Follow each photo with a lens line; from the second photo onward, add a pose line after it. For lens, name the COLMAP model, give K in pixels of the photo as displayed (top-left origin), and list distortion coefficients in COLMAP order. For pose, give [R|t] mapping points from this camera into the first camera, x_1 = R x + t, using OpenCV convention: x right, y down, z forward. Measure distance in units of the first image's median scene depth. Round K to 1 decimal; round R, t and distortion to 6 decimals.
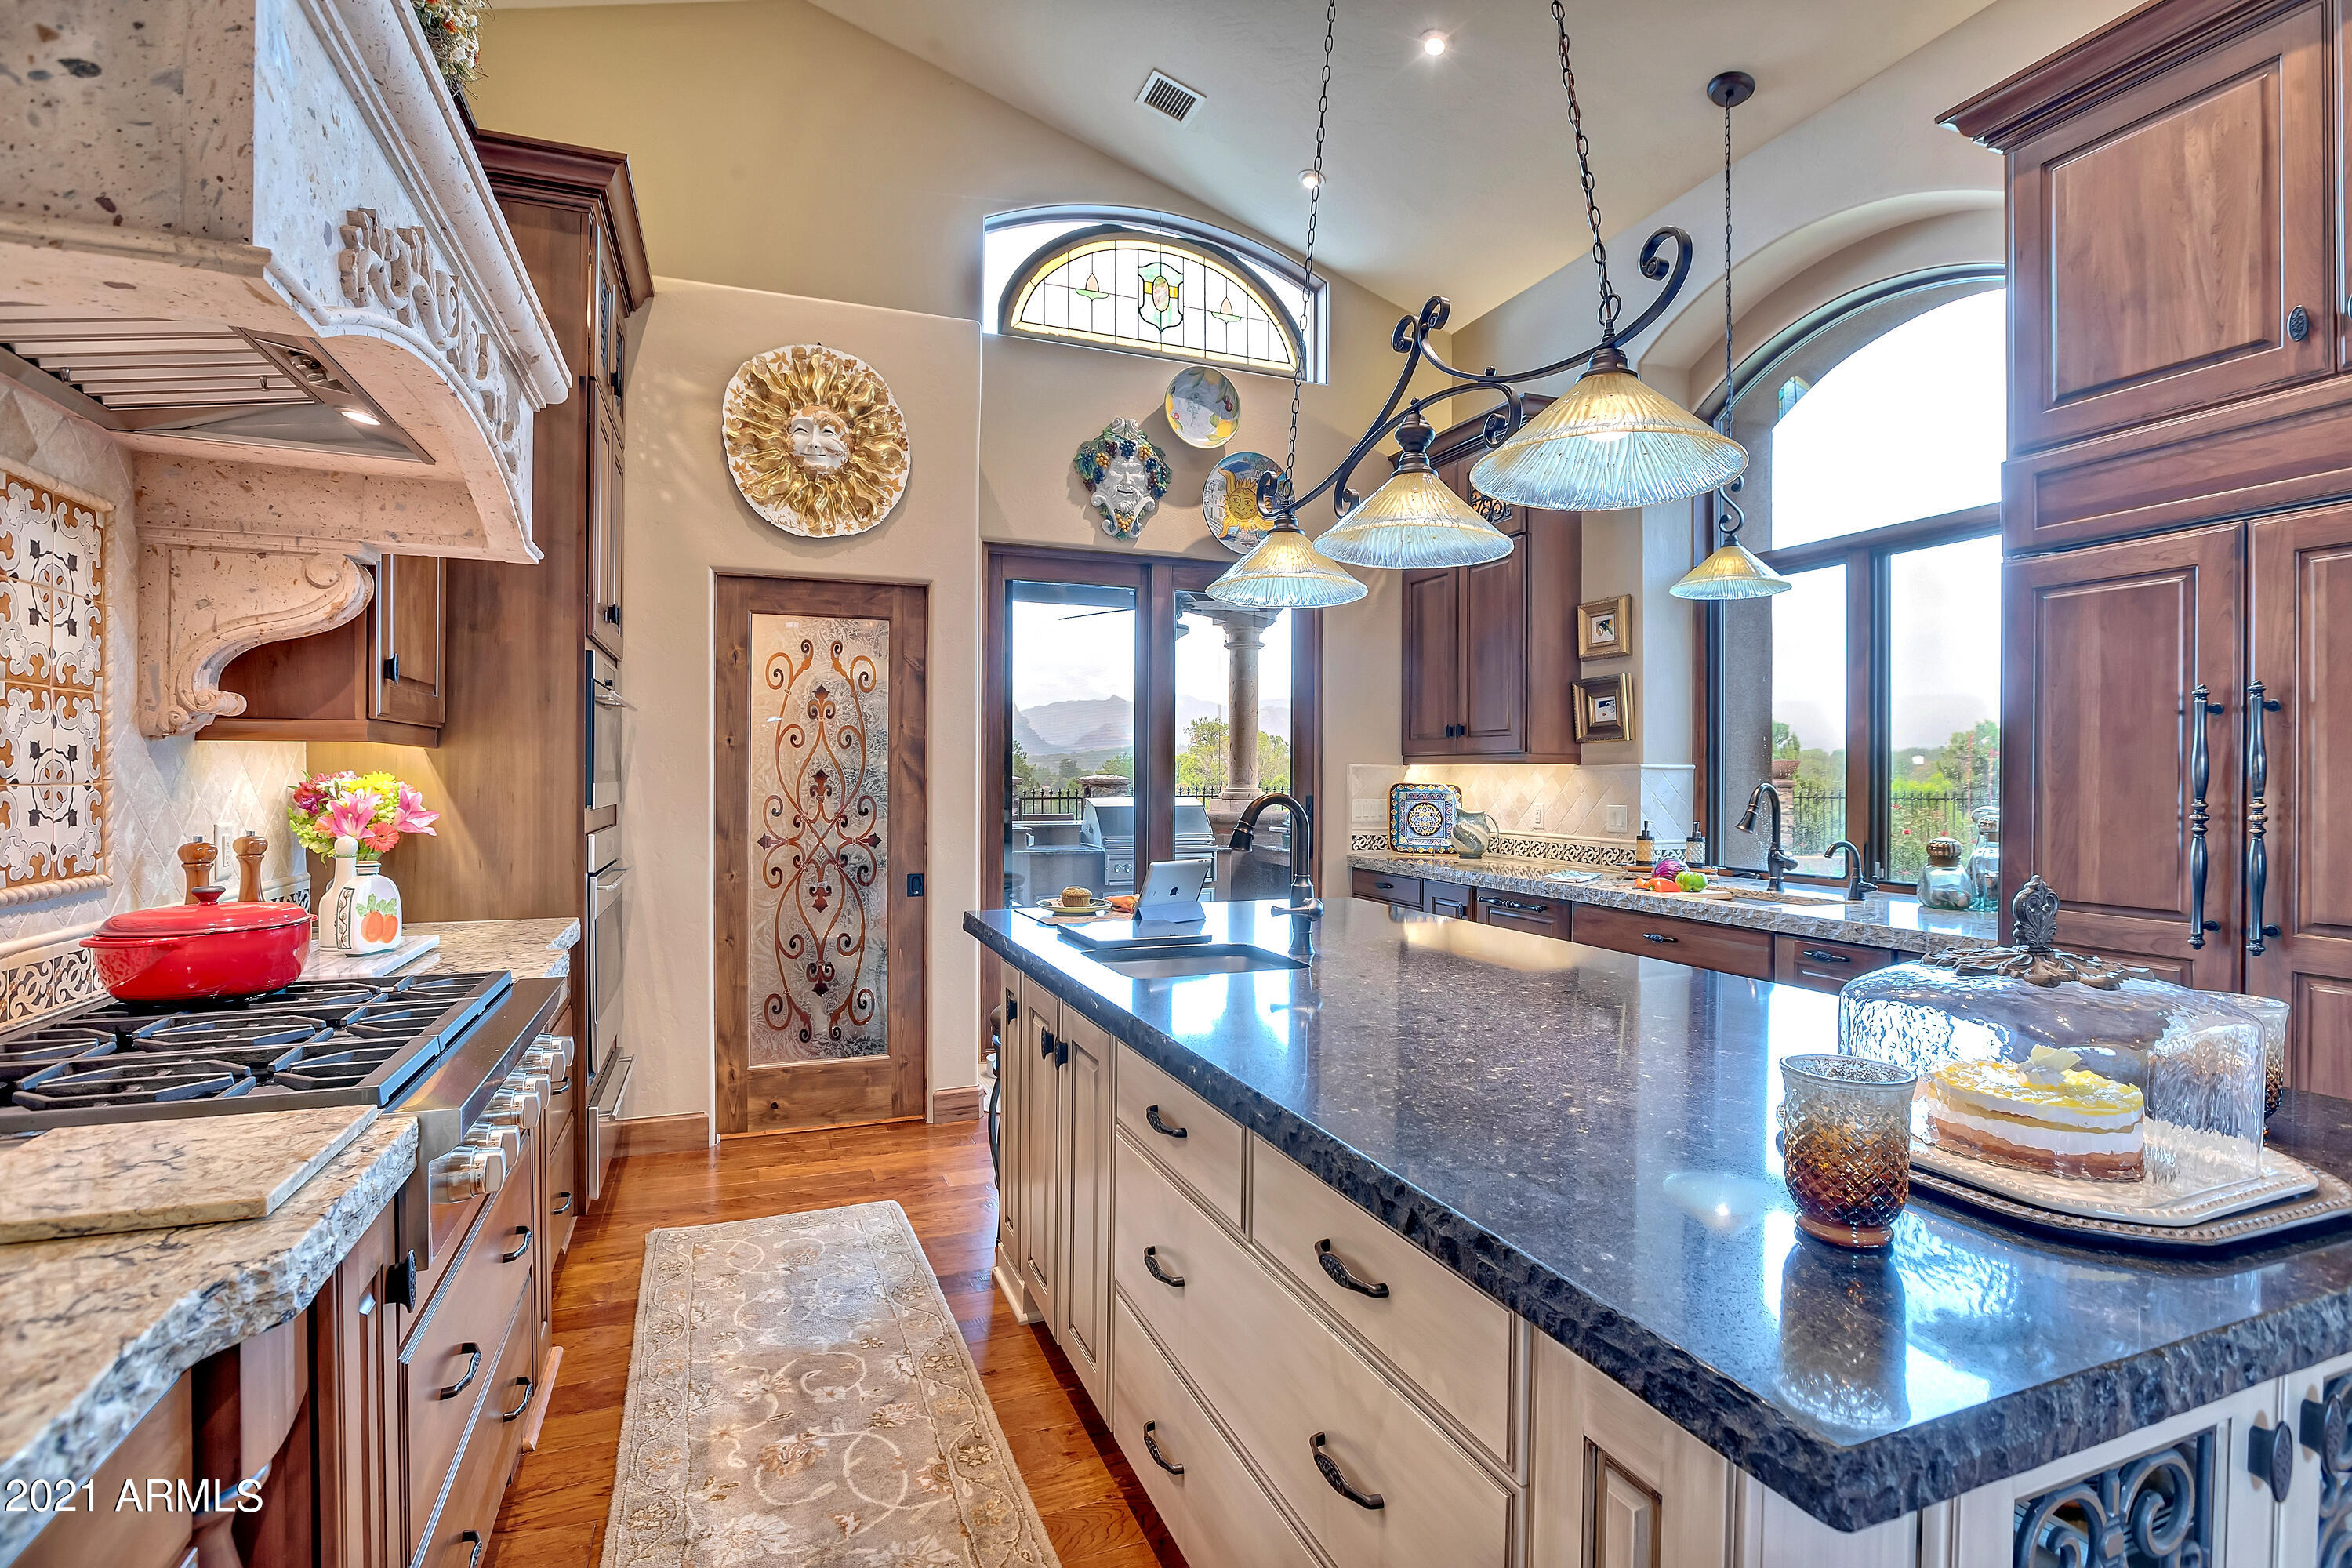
lens RADIAL K [[1093.8, 0, 1164.8], [0, 1093.8, 764.6], [0, 0, 1]] dist [-0.030019, 0.009855]
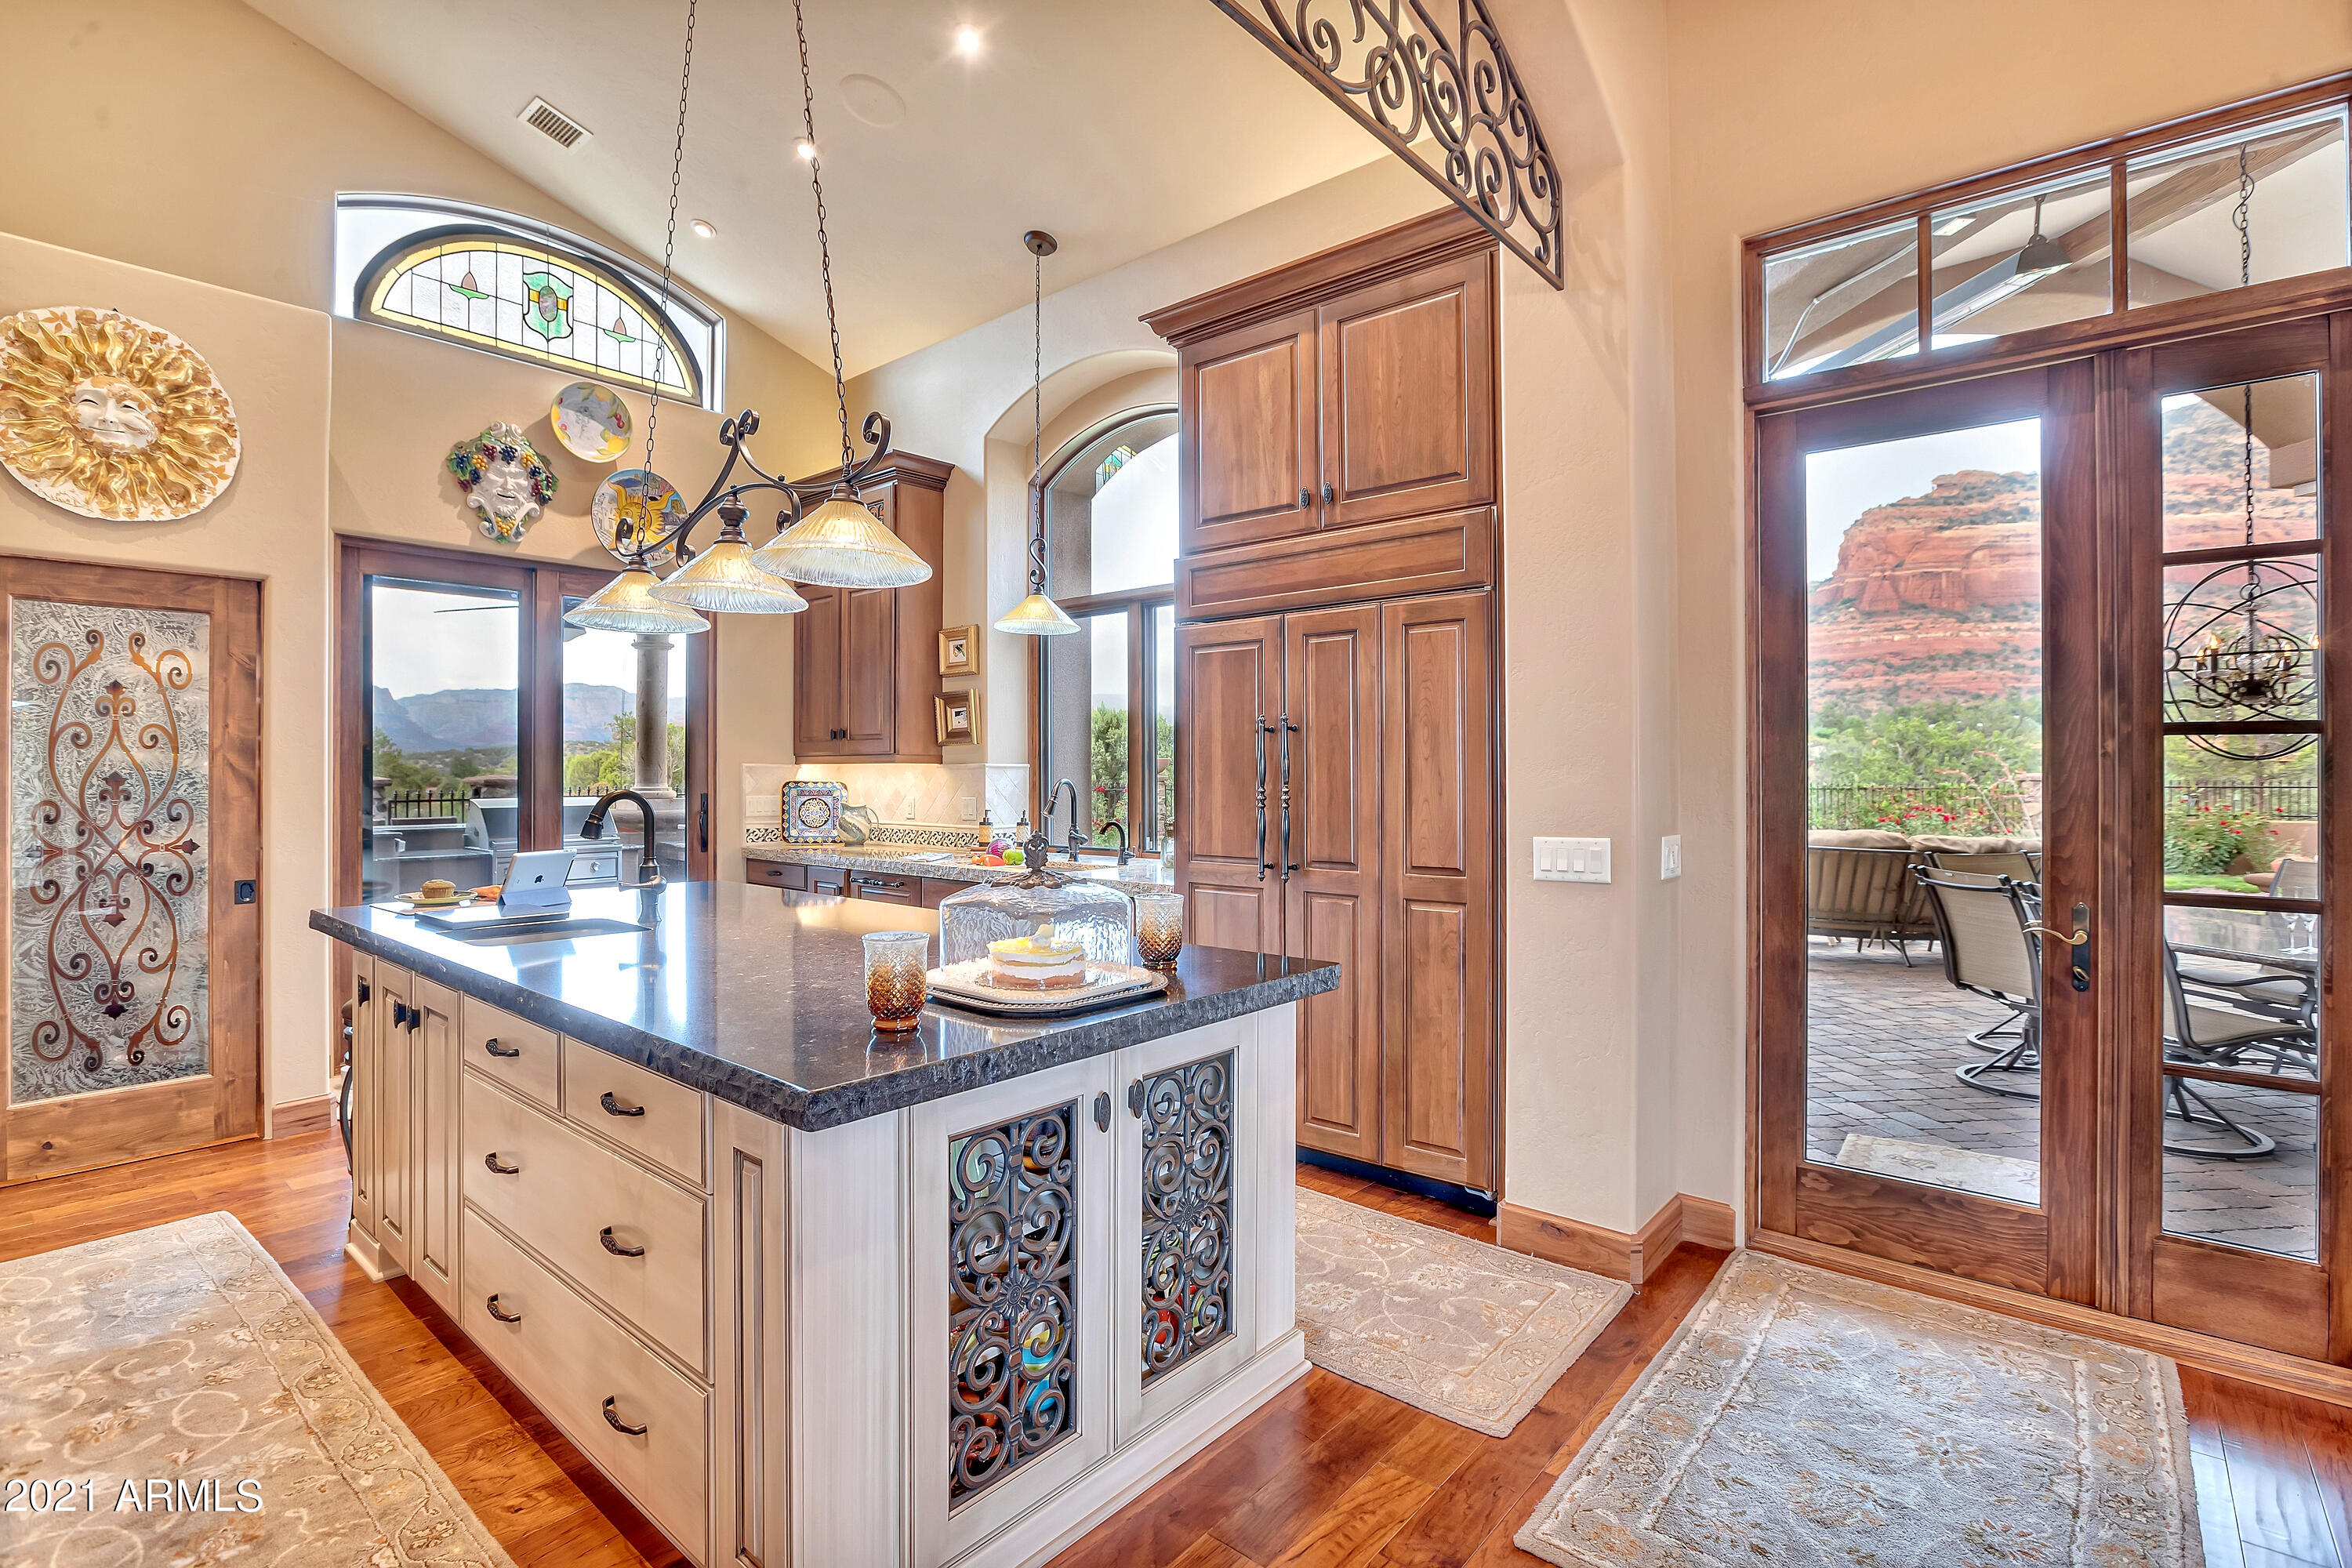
lens RADIAL K [[1093.8, 0, 1164.8], [0, 1093.8, 764.6], [0, 0, 1]] dist [-0.030019, 0.009855]
pose [[0.884065, -0.002339, 0.467358, 0.043167], [0.001252, 0.999996, 0.002635, -0.002766], [-0.467362, -0.001745, 0.884064, -0.216067]]
